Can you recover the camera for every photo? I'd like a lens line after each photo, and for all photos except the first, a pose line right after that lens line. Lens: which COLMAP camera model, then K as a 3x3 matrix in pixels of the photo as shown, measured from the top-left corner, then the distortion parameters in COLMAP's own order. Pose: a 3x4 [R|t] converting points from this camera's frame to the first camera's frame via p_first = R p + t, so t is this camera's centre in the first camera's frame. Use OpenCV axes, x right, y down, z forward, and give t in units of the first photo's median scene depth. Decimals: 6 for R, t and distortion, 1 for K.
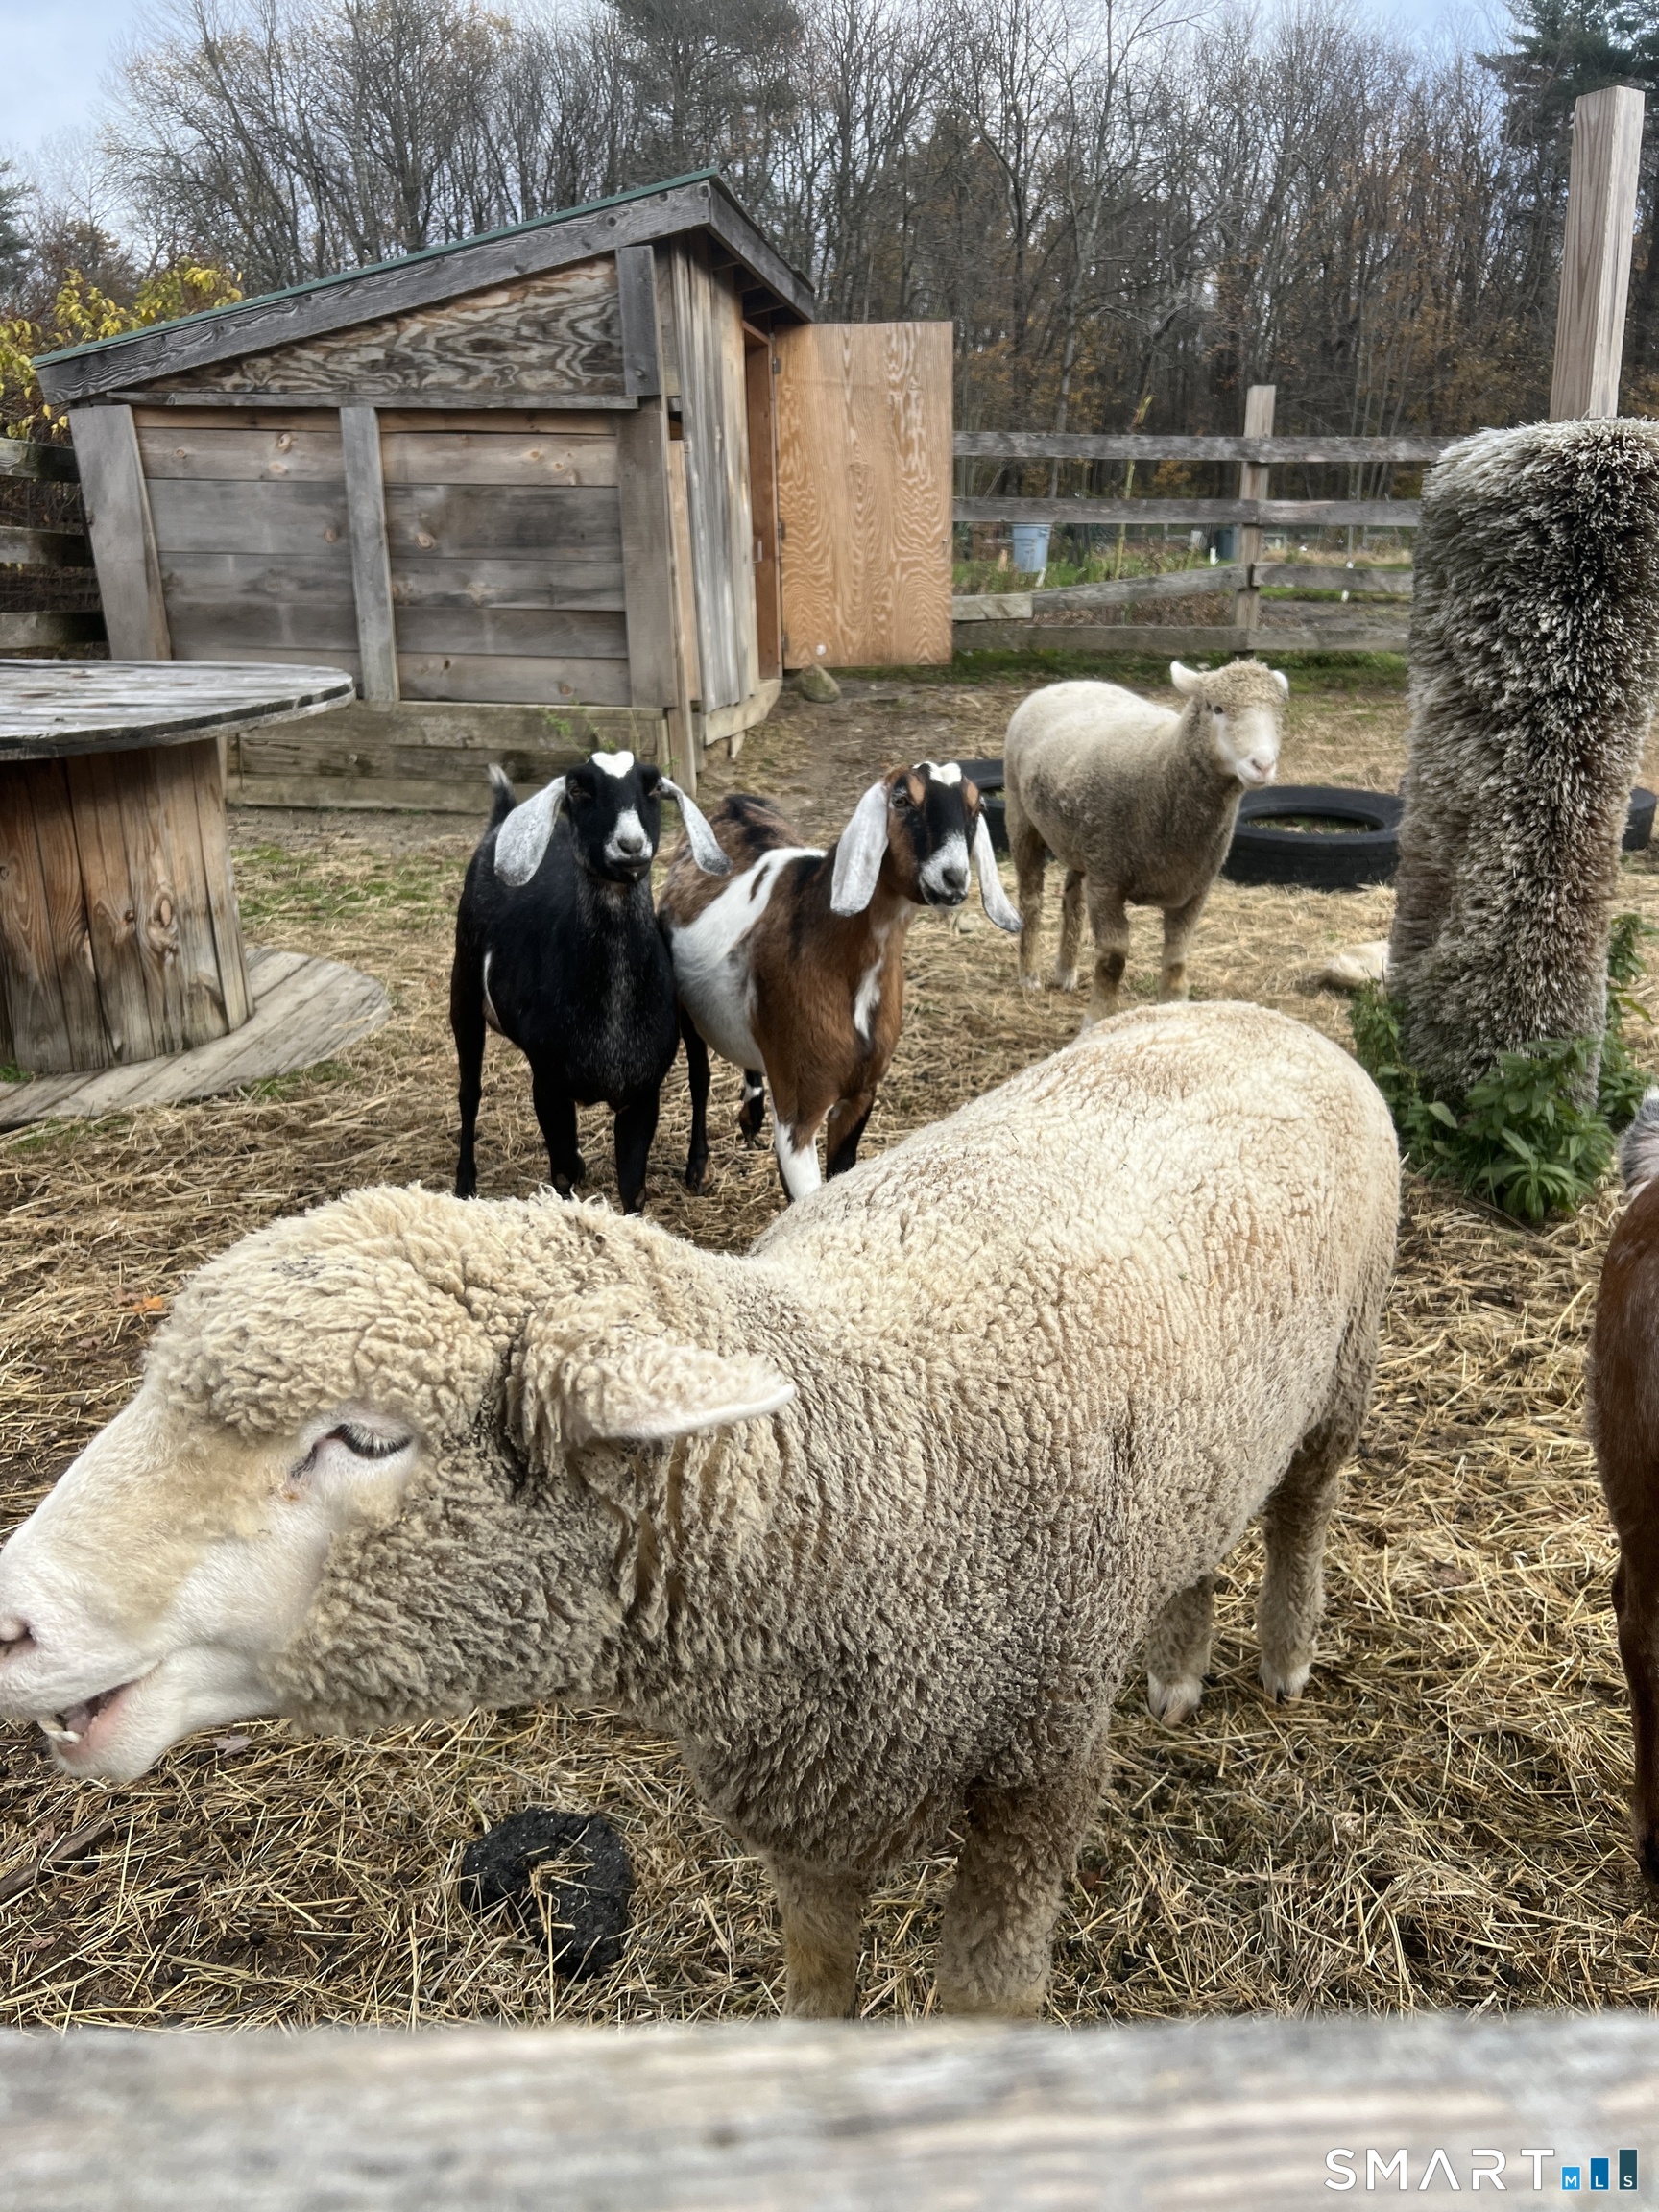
lens RADIAL K [[1643.4, 0, 829.5], [0, 1643.4, 1106.0], [0, 0, 1]] dist [0.022546, -0.024393]
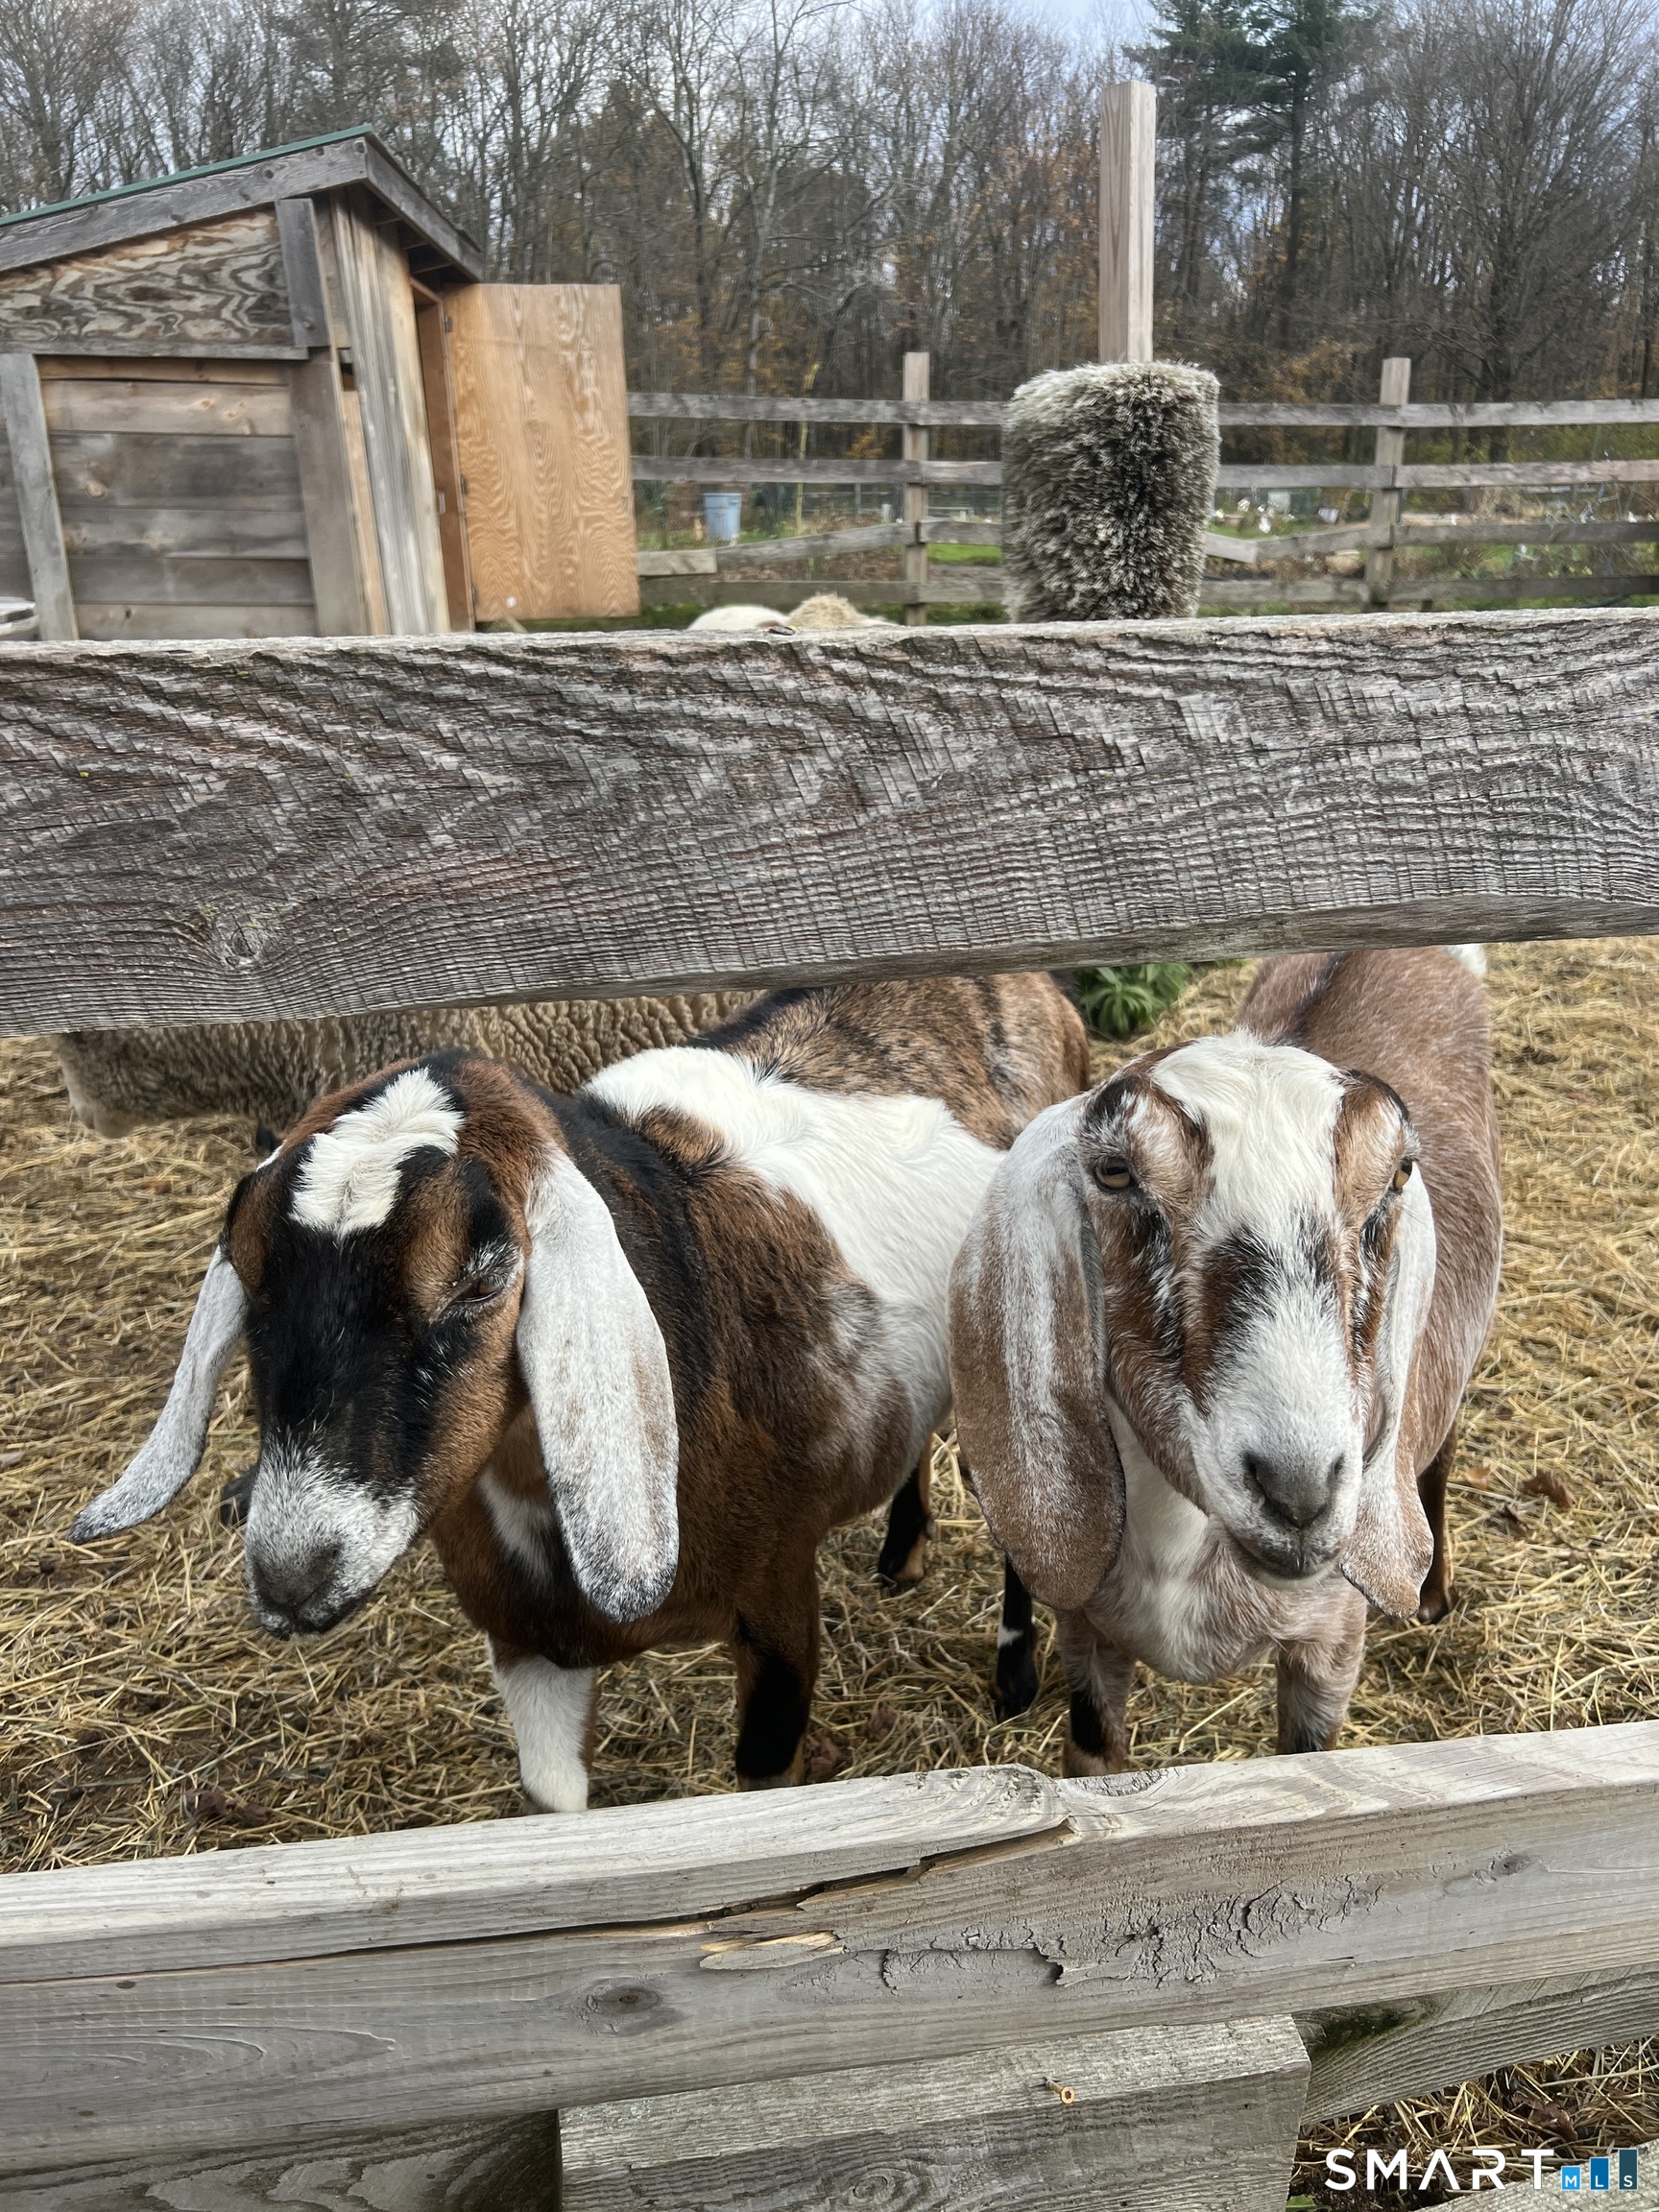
lens RADIAL K [[1642.6, 0, 855.6], [0, 1642.6, 1113.5], [0, 0, 1]] dist [0.027241, -0.036052]
pose [[0.983157, -0.063758, 0.171282, 0.017557], [0.061164, 0.997920, 0.020384, 0.061674], [-0.172226, -0.009564, 0.985011, -0.100674]]
